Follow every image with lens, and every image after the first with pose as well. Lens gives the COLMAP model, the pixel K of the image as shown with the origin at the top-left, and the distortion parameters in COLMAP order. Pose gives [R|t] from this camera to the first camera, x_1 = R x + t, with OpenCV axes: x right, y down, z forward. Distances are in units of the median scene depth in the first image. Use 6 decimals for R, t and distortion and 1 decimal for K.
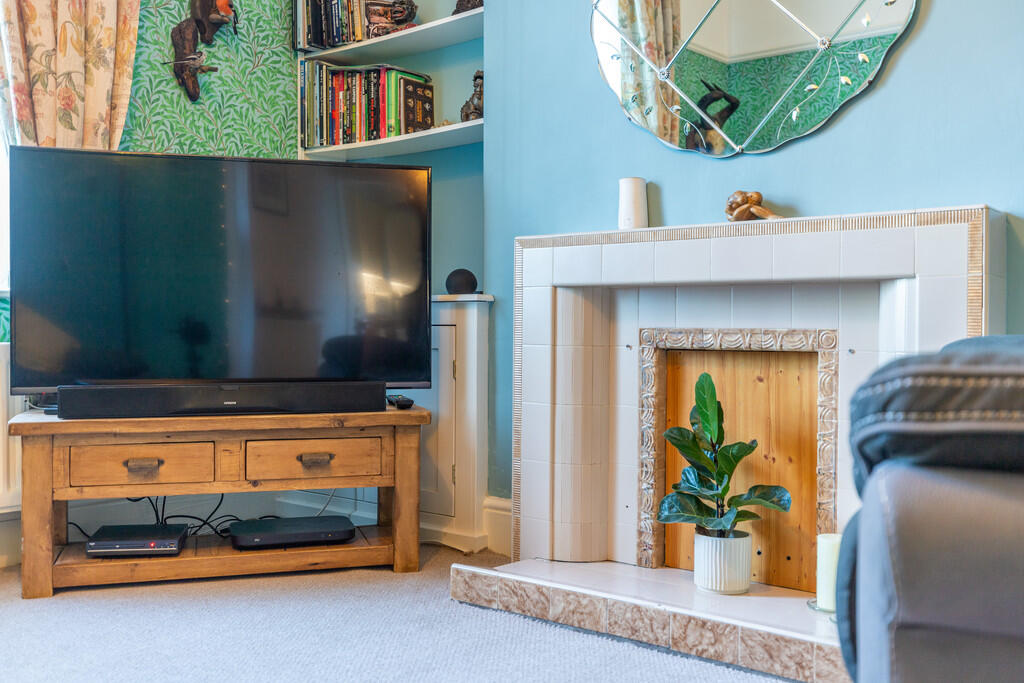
lens RADIAL K [[999.8, 0, 512.0], [0, 999.8, 341.5], [0, 0, 1]] dist [0.019516, 0.006371]
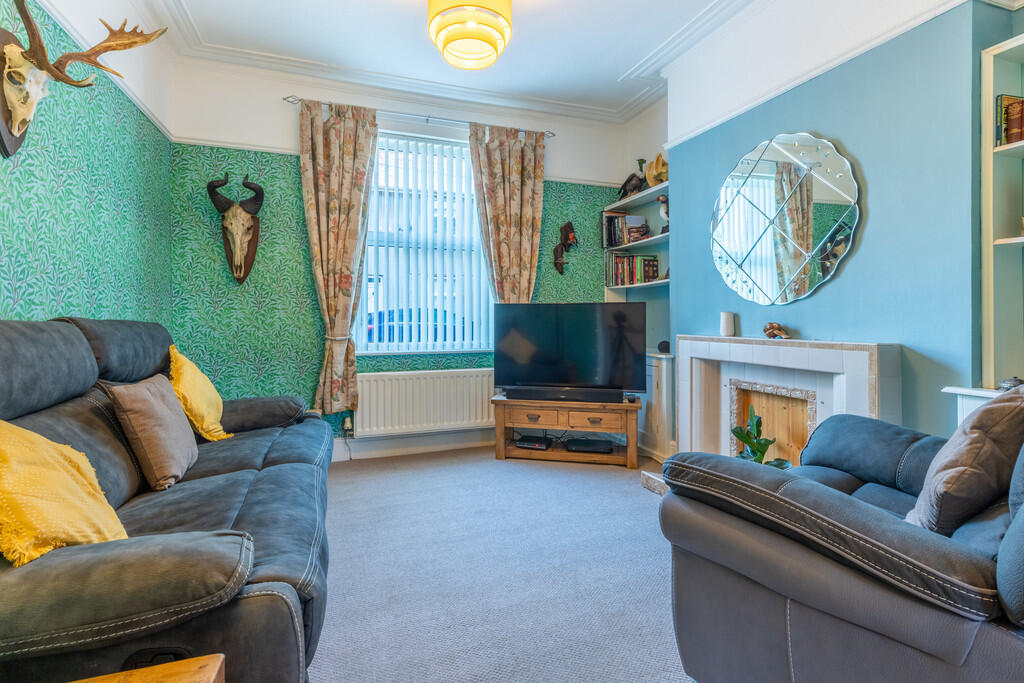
lens RADIAL K [[472.2, 0, 510.2], [0, 472.2, 323.5], [0, 0, 1]] dist [0.000535, -0.000176]
pose [[0.862412, 0.002781, -0.506199, 0.218007], [-0.005190, 0.999981, -0.003347, -0.119310], [0.506180, 0.005513, 0.862410, -0.152289]]
